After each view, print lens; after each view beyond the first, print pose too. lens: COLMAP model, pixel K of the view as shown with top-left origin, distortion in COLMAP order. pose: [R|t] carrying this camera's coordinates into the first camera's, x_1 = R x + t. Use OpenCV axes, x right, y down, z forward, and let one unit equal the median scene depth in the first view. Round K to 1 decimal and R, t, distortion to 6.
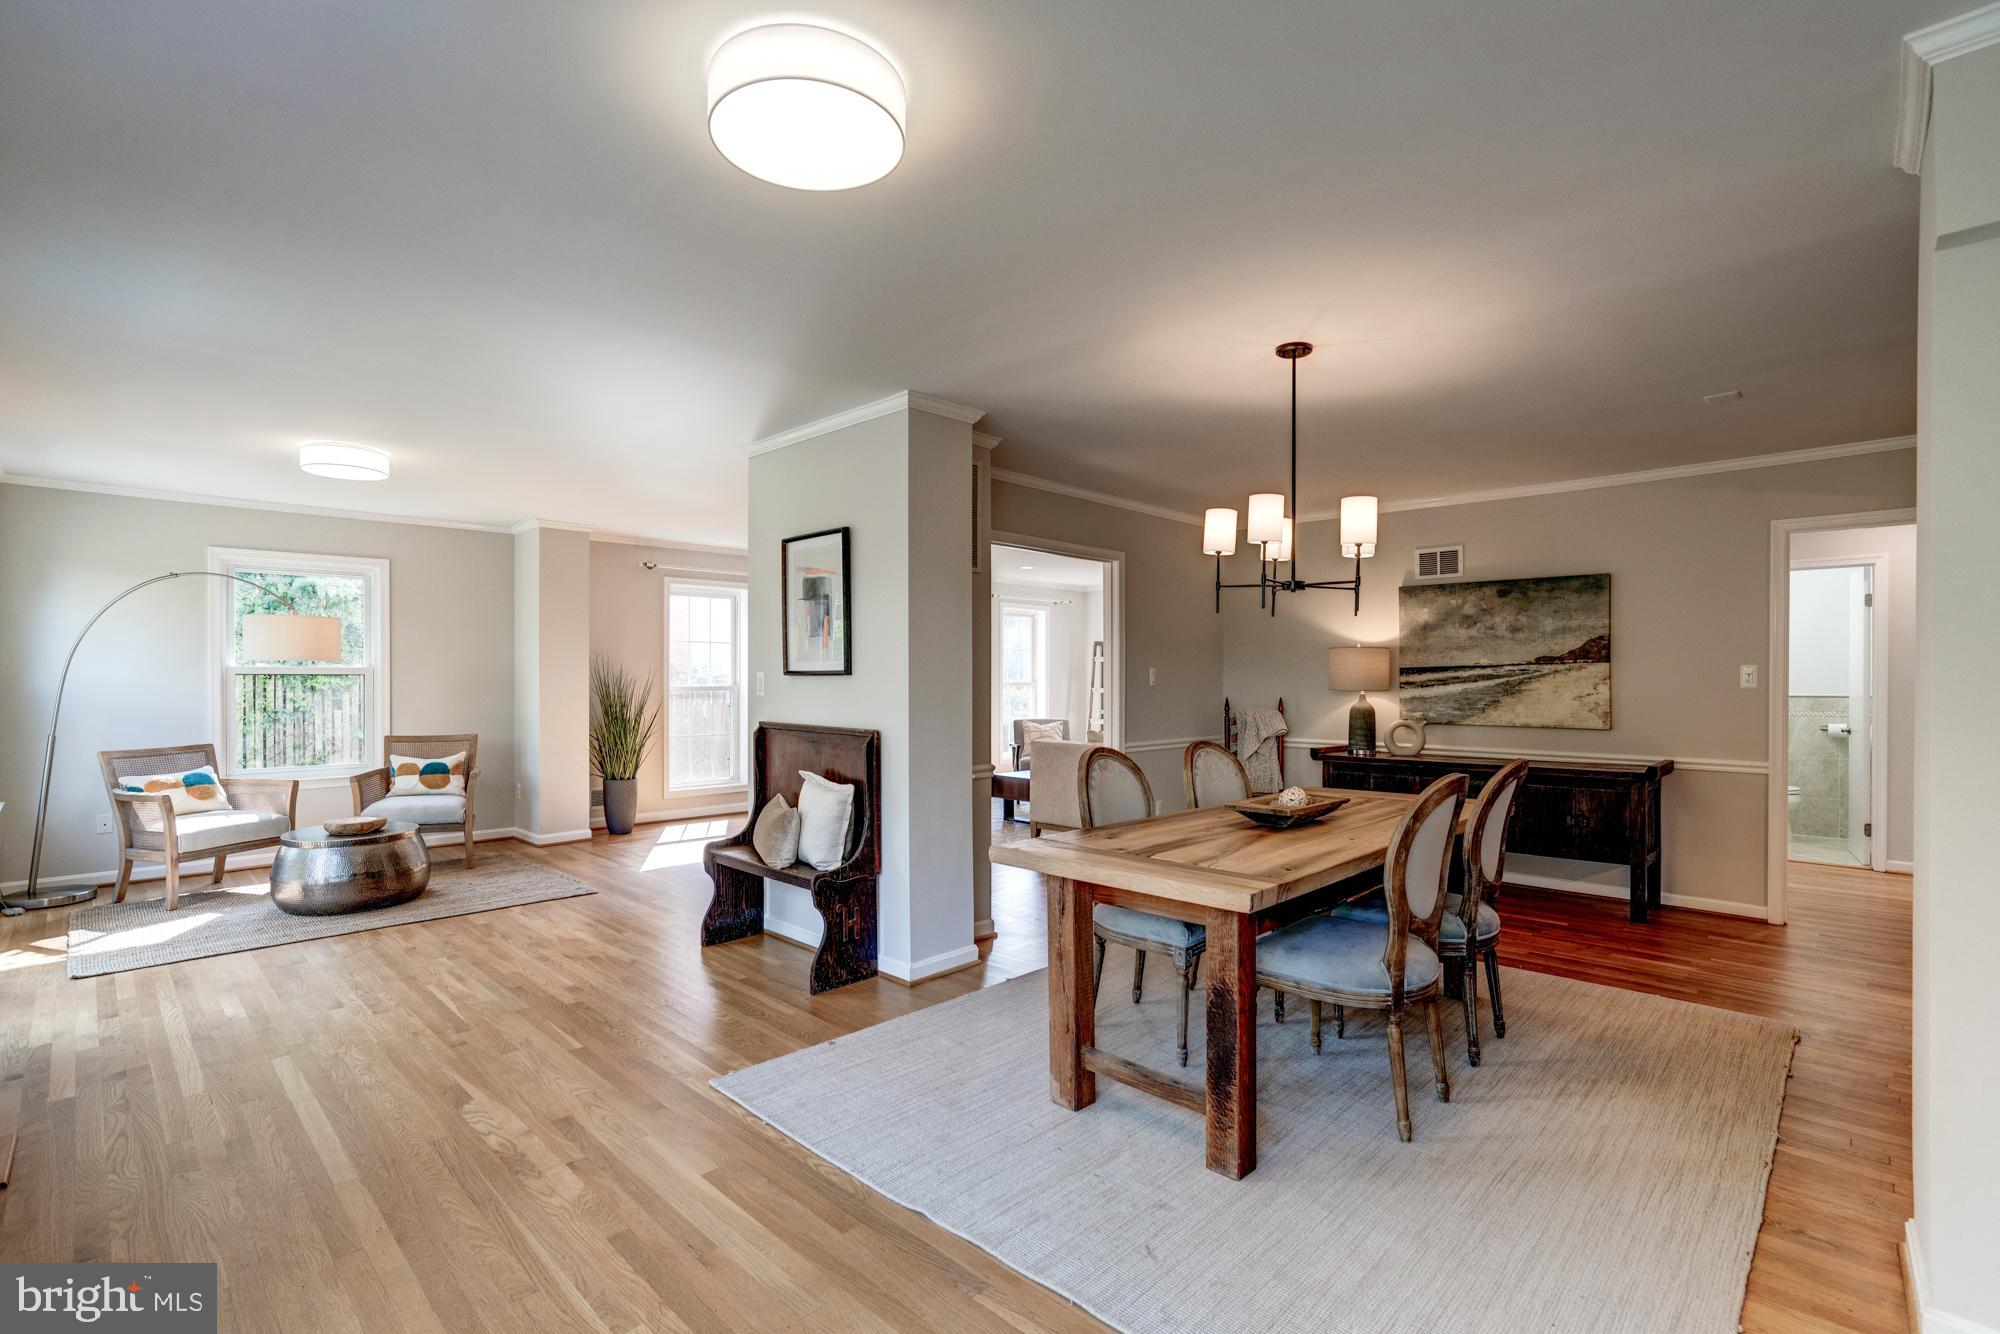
lens RADIAL K [[908.3, 0, 985.1], [0, 908.3, 686.8], [0, 0, 1]] dist [-0.048032, 0.028636]
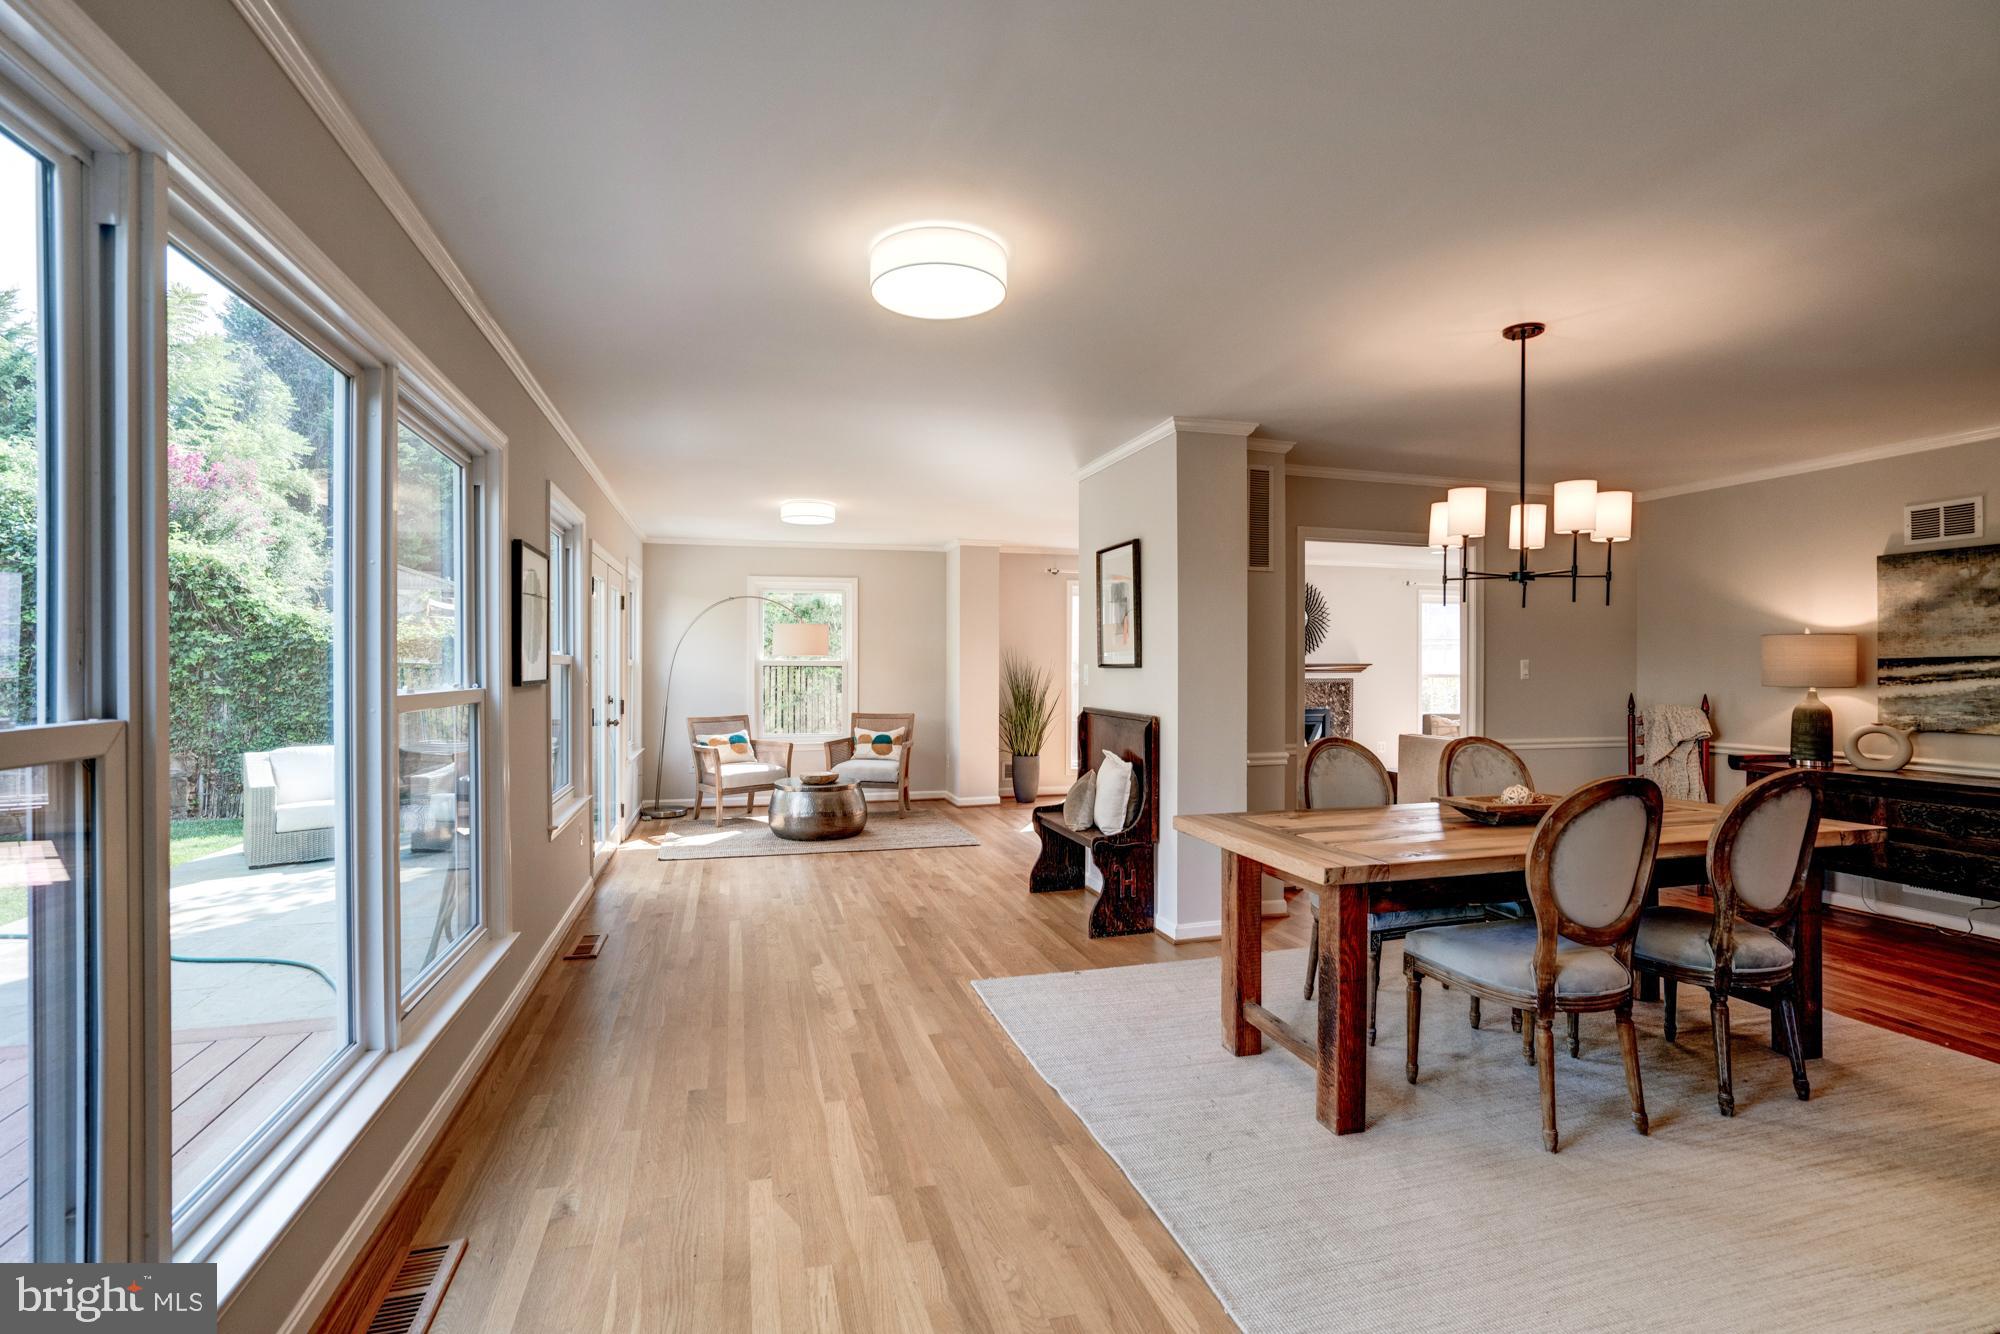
lens RADIAL K [[910.1, 0, 989.1], [0, 910.1, 675.4], [0, 0, 1]] dist [-0.046998, 0.027882]
pose [[0.867806, 0.005843, -0.496869, 0.200489], [-0.006828, 0.999977, -0.000165, -0.001421], [0.496856, 0.003536, 0.867826, -0.069242]]
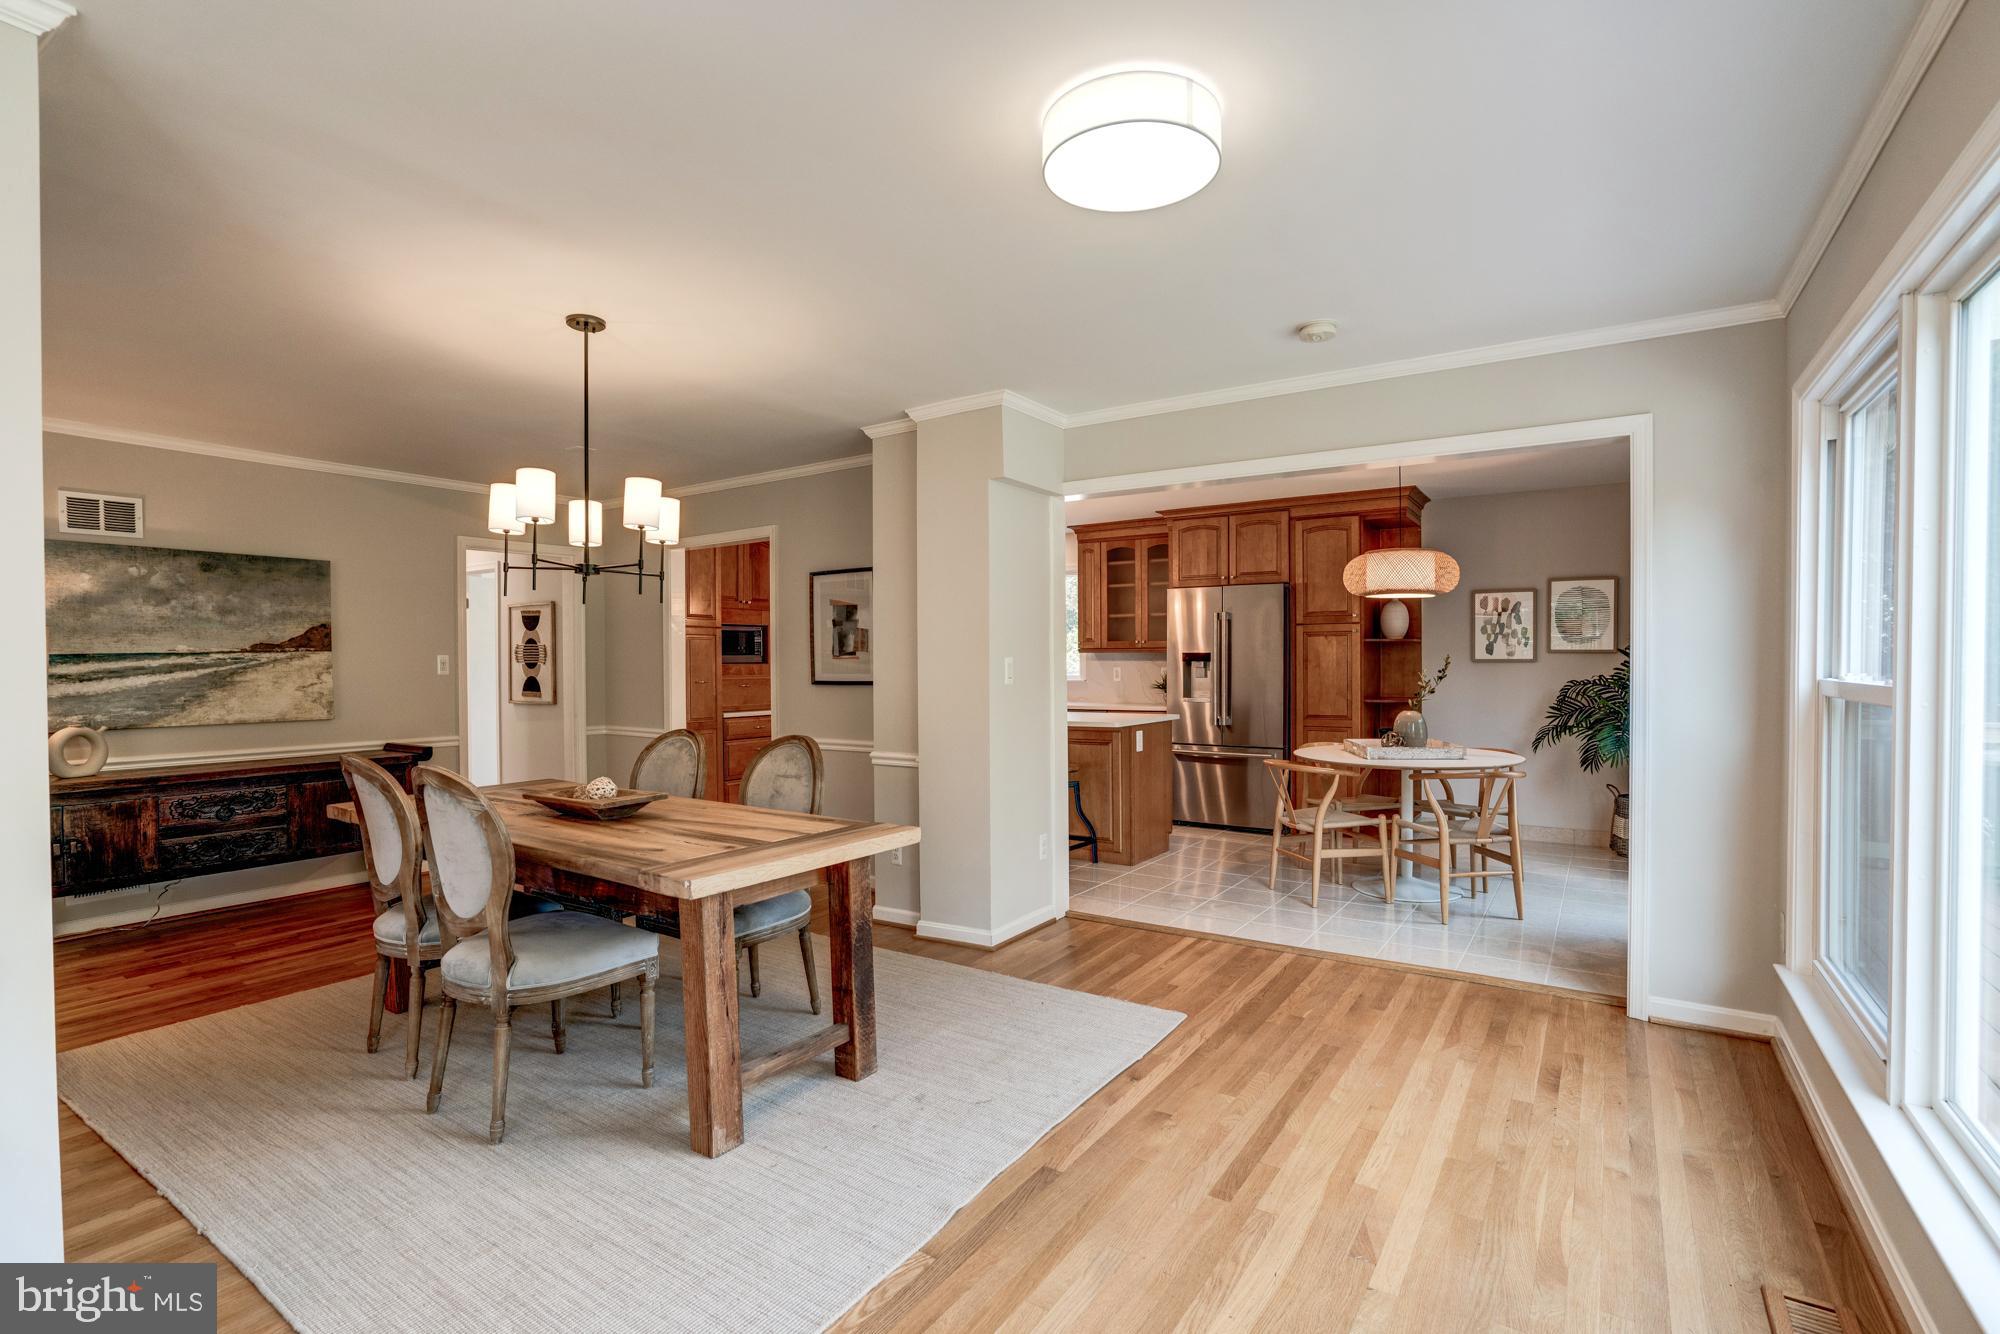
lens RADIAL K [[982.3, 0, 955.9], [0, 982.3, 678.3], [0, 0, 1]] dist [-0.056446, 0.040683]
pose [[-0.185088, -0.014825, 0.982610, -0.464732], [0.016879, 0.999691, 0.018262, -0.004974], [-0.982577, 0.019966, -0.184781, 0.503322]]
